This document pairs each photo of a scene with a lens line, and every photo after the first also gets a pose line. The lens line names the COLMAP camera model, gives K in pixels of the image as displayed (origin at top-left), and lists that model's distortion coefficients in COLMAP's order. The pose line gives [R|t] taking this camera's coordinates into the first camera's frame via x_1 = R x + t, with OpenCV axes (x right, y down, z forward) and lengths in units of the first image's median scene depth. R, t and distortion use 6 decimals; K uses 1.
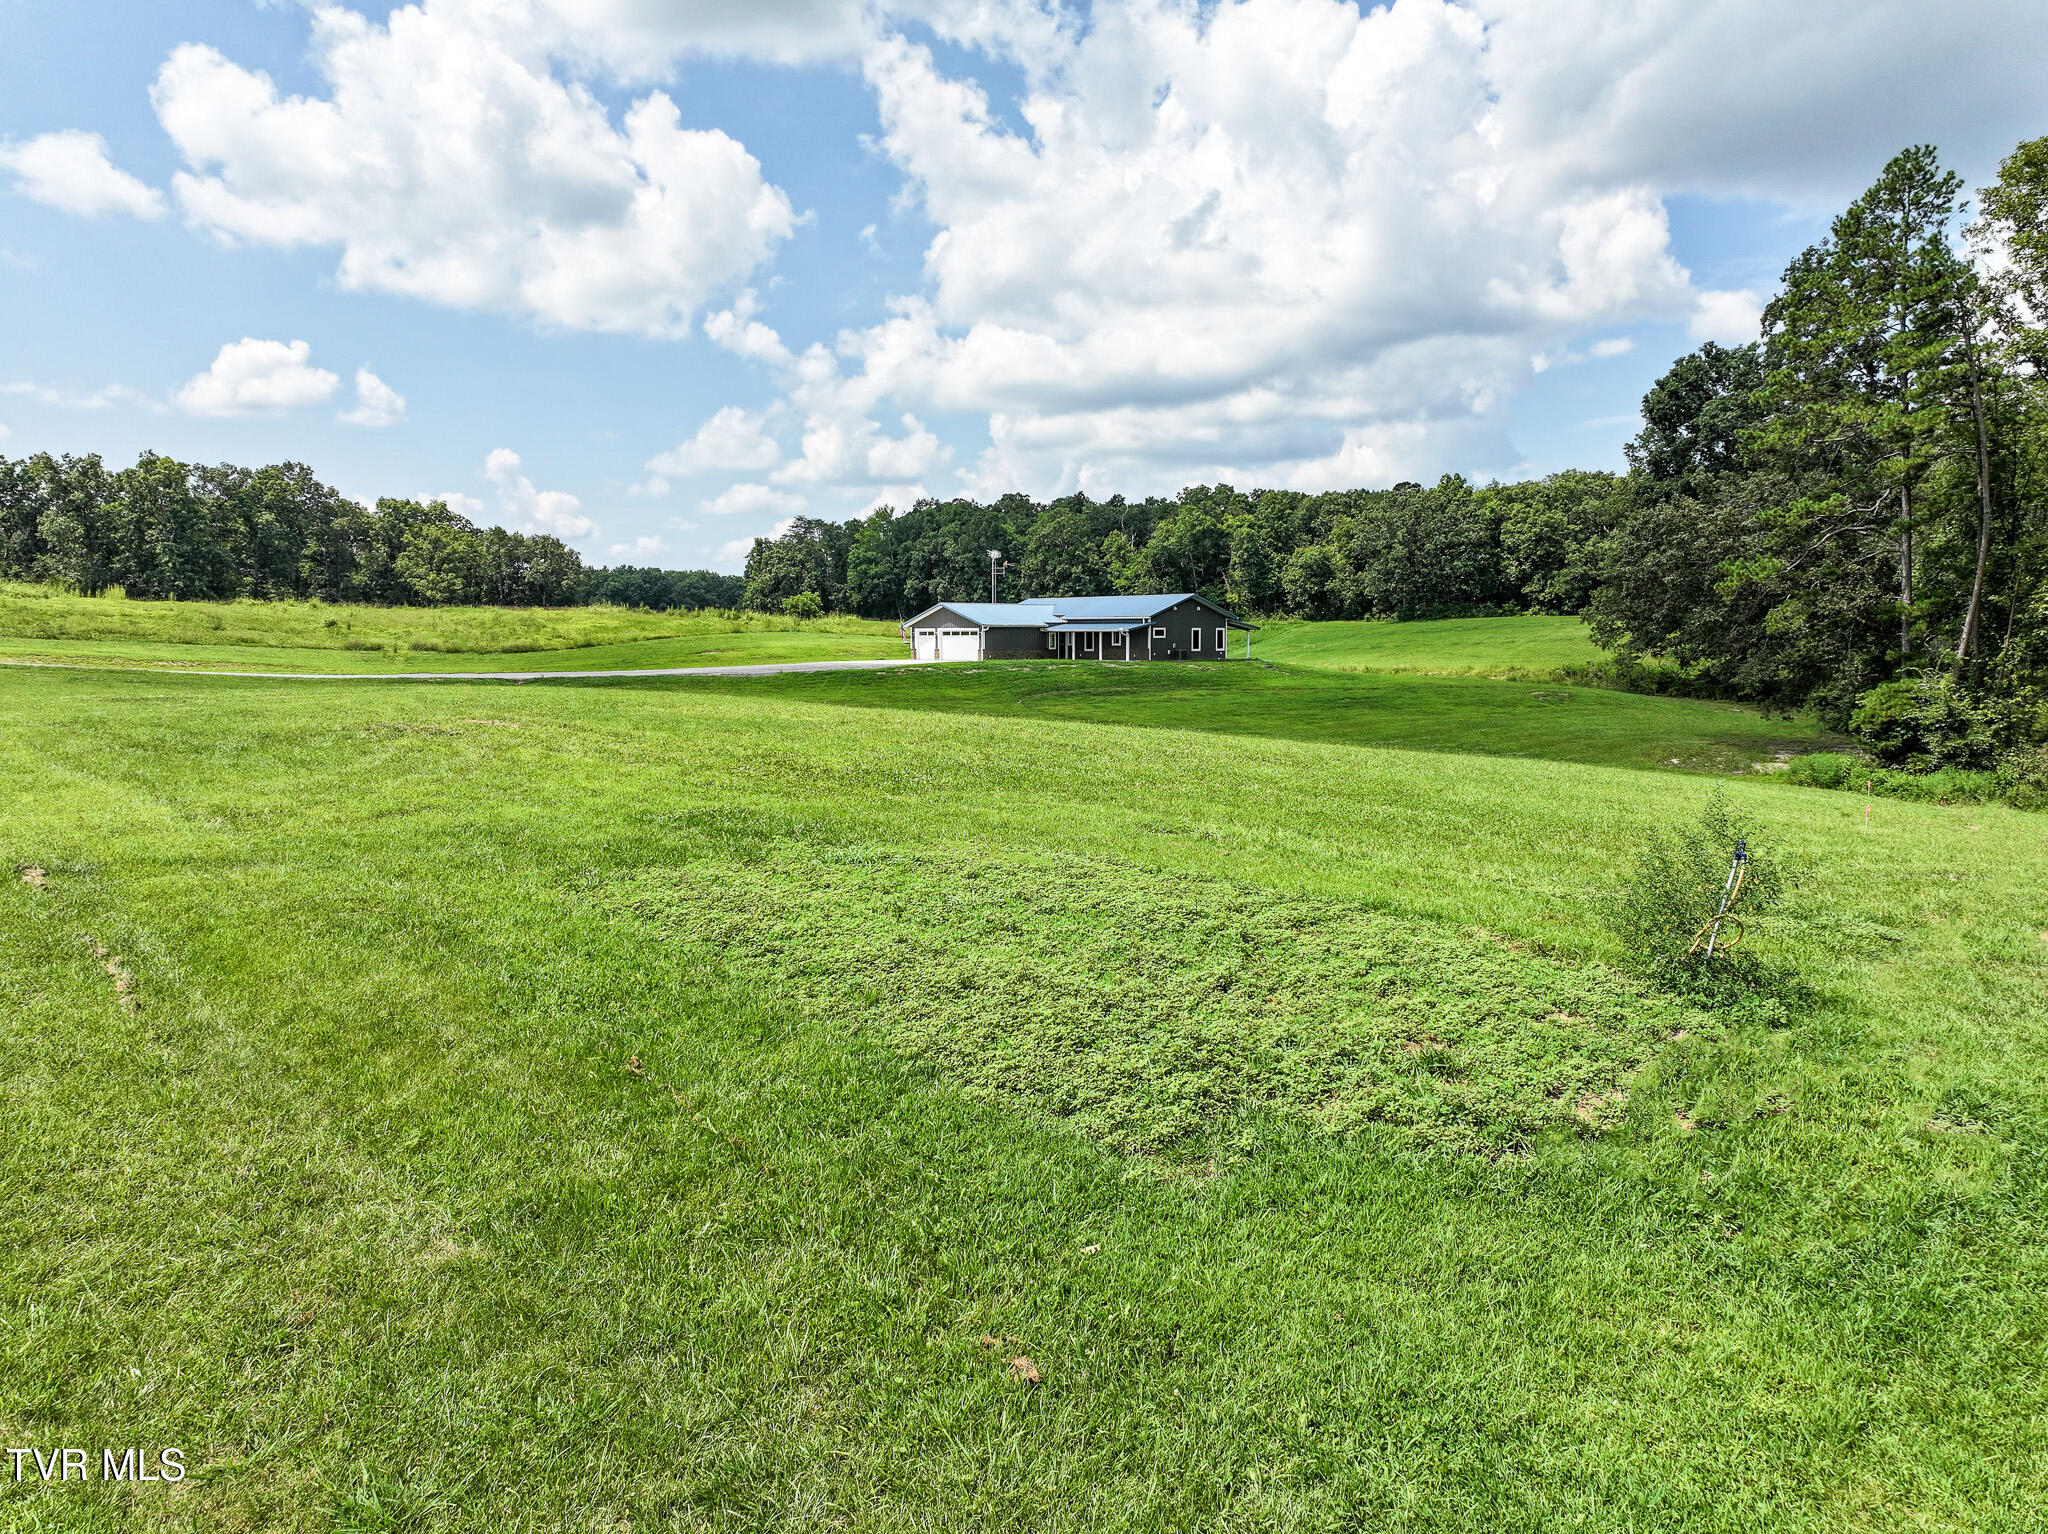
lens RADIAL K [[1427.2, 0, 1024.9], [0, 1427.2, 773.6], [0, 0, 1]] dist [0.007491, 0.003951]
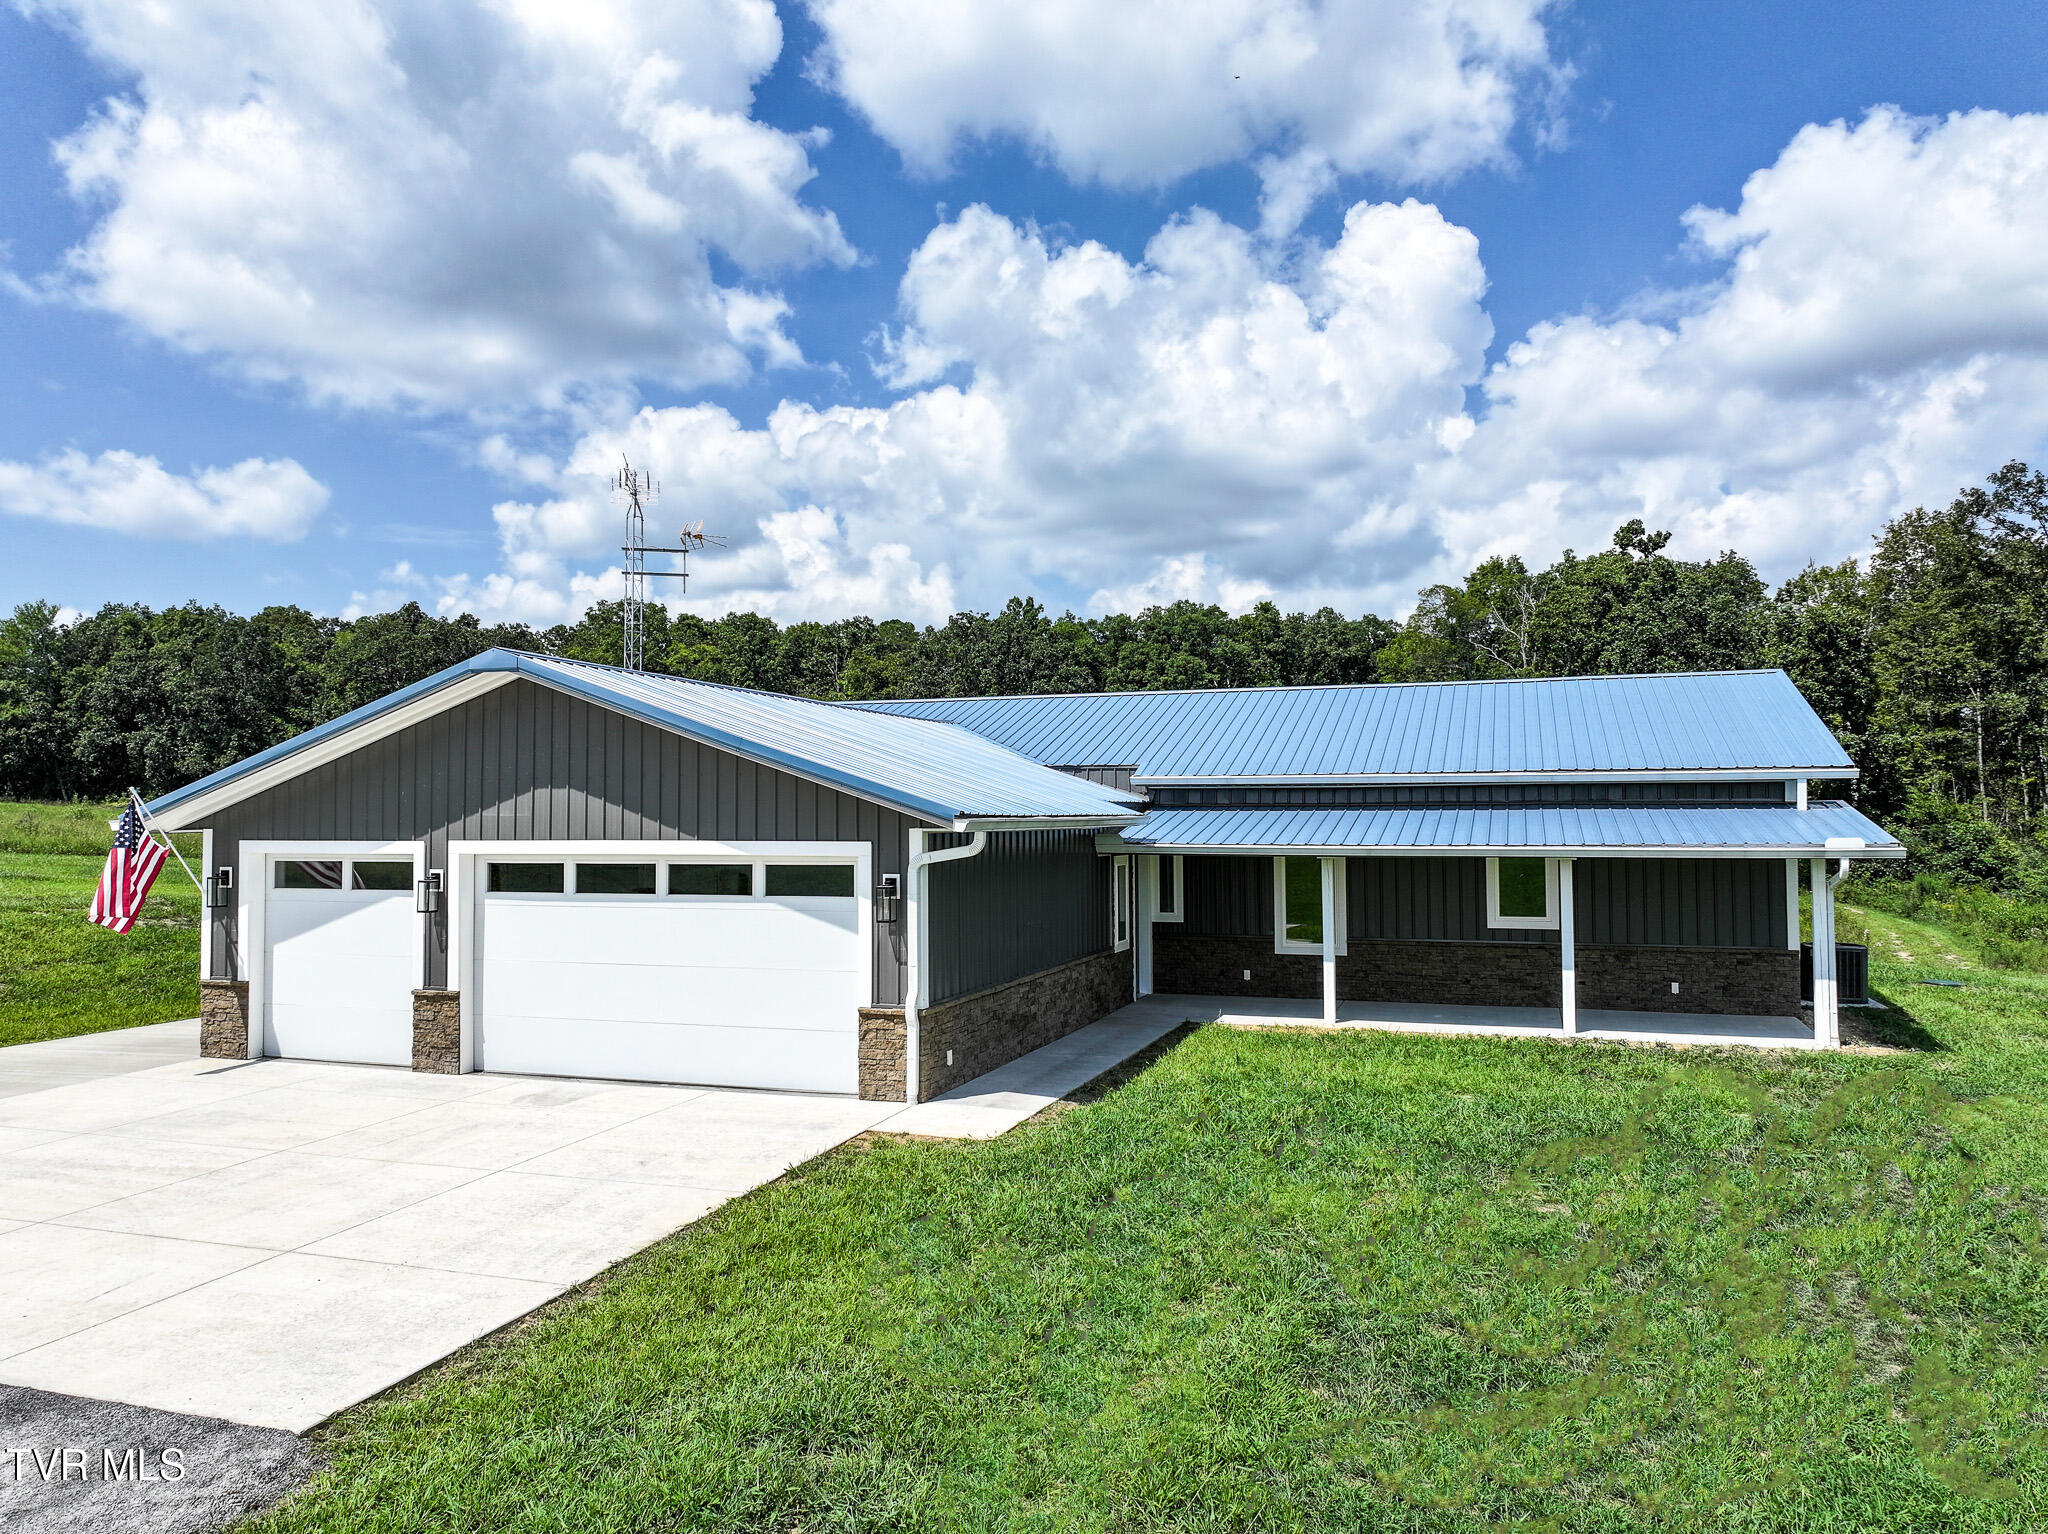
lens RADIAL K [[1427.2, 0, 1024.4], [0, 1427.2, 764.0], [0, 0, 1]] dist [0.007491, 0.003951]
pose [[0.876839, 0.019148, 0.480403, -0.027916], [0.046409, 0.991170, -0.124212, -0.036025], [-0.478539, 0.131209, 0.868208, 0.338738]]
